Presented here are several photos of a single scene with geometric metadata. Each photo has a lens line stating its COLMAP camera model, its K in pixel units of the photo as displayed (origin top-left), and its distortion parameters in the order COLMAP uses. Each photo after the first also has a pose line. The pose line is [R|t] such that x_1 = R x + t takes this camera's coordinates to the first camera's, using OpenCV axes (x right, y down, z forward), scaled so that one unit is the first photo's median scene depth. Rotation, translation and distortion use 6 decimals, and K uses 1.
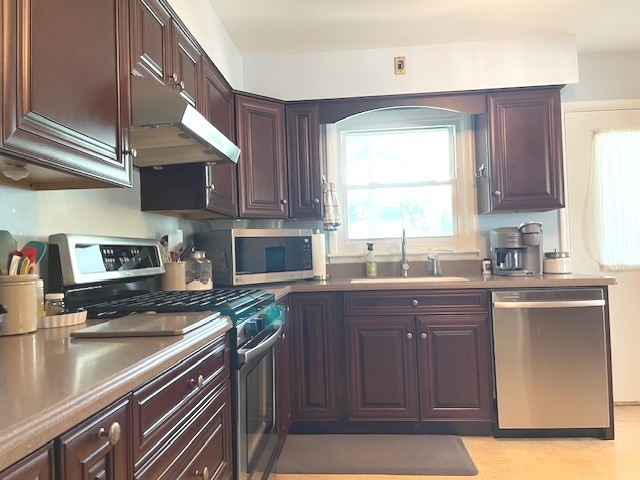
lens RADIAL K [[485.6, 0, 318.2], [0, 485.6, 242.7], [0, 0, 1]] dist [0.088245, -0.108519]
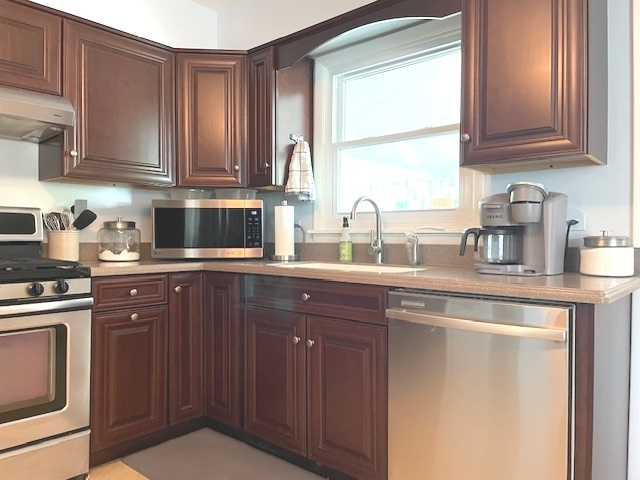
lens RADIAL K [[485.6, 0, 320.1], [0, 485.6, 239.6], [0, 0, 1]] dist [0.088245, -0.108519]
pose [[0.801429, 0.037861, -0.596890, 0.557511], [-0.017596, 0.999055, 0.039744, 0.006144], [0.597831, -0.021349, 0.801338, 0.373684]]
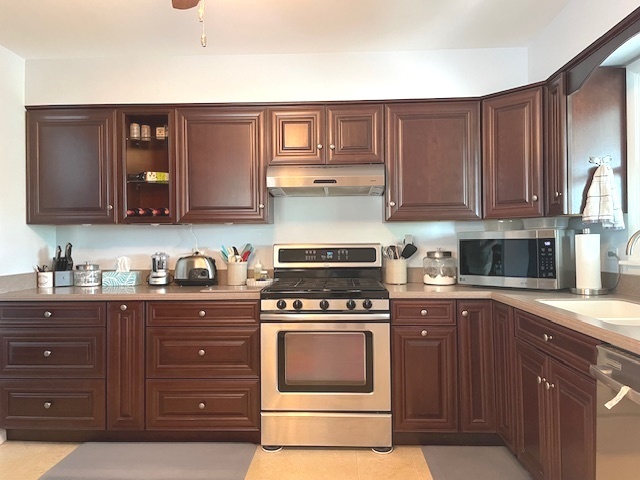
lens RADIAL K [[485.6, 0, 320.3], [0, 485.6, 239.5], [0, 0, 1]] dist [0.088245, -0.108519]
pose [[0.043985, 0.022951, -0.998769, 0.775591], [0.025362, 0.999388, 0.024082, -0.039881], [0.998710, -0.026390, 0.043376, 0.554298]]
